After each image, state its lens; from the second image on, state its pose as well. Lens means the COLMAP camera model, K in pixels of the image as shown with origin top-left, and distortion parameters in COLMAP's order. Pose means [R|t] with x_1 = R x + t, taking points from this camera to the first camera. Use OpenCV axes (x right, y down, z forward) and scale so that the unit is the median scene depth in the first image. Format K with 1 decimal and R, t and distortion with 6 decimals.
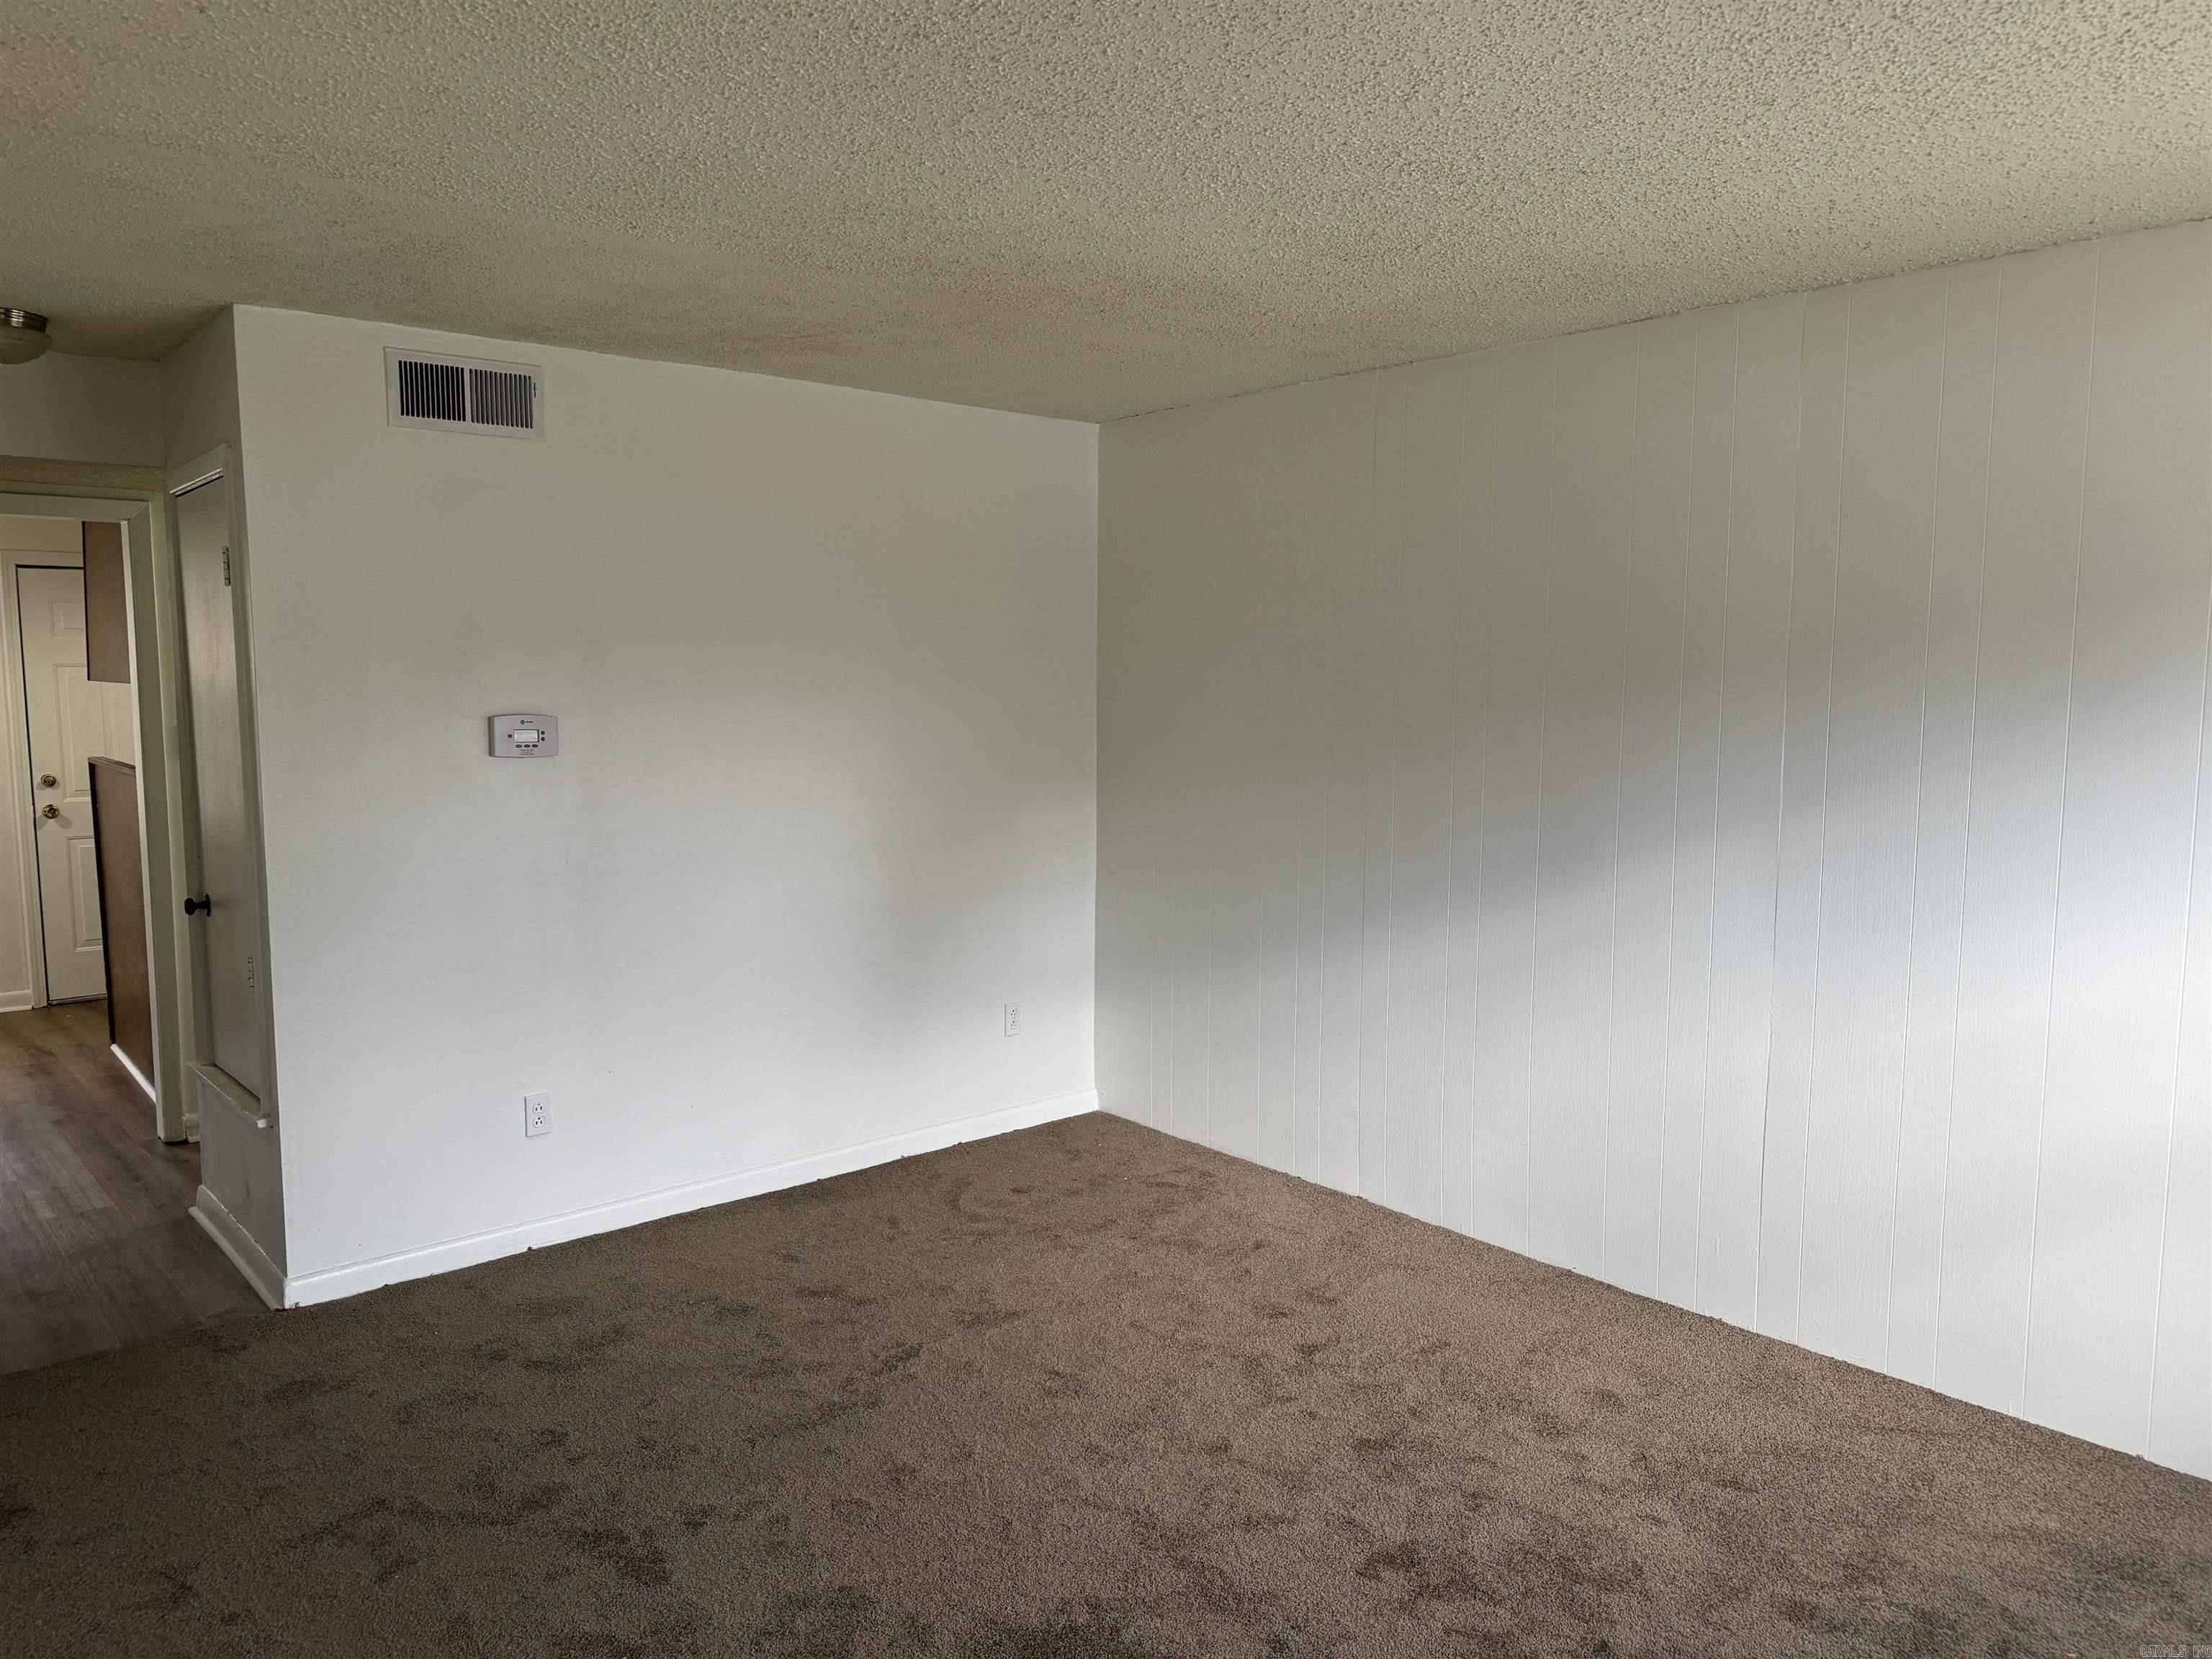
lens RADIAL K [[1537.2, 0, 1120.0], [0, 1537.2, 819.4], [0, 0, 1]] dist [0.023377, -0.021924]
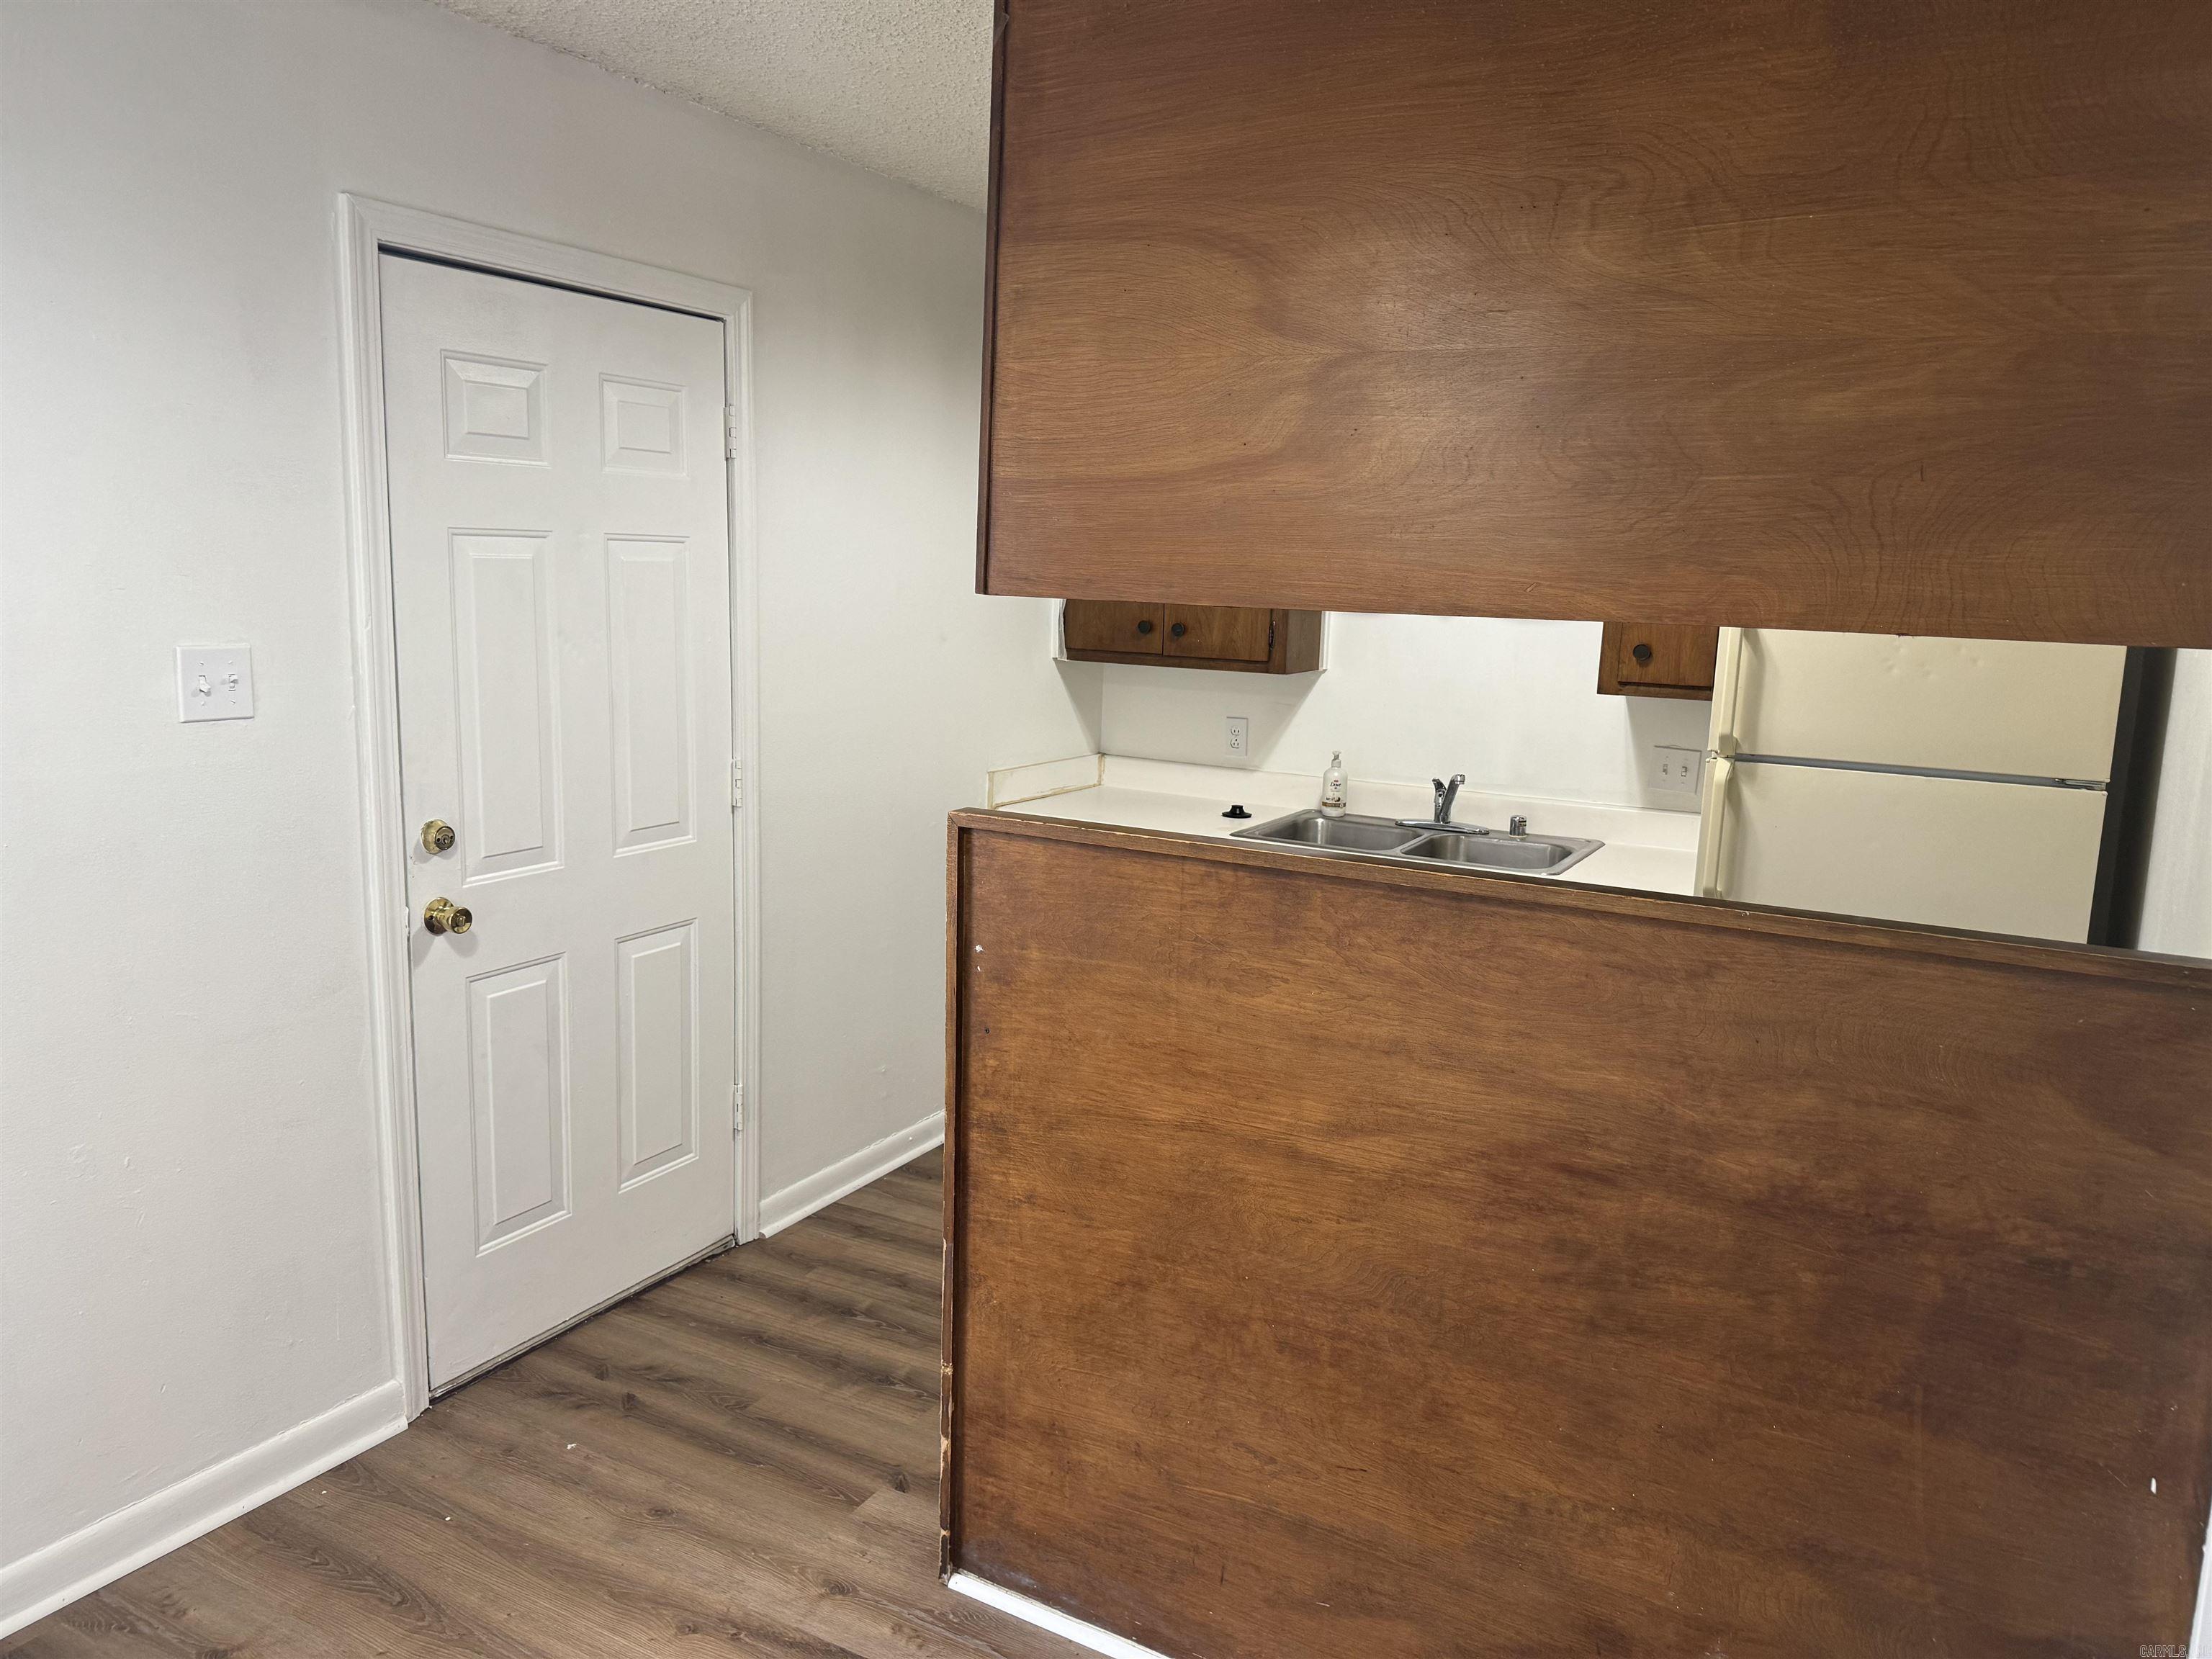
lens RADIAL K [[1537.2, 0, 1101.6], [0, 1537.2, 826.3], [0, 0, 1]] dist [0.023377, -0.021924]
pose [[0.944724, -0.028082, 0.326662, -1.360517], [0.006494, 0.997733, 0.066990, -0.107118], [-0.327802, -0.061166, 0.942764, 1.208465]]
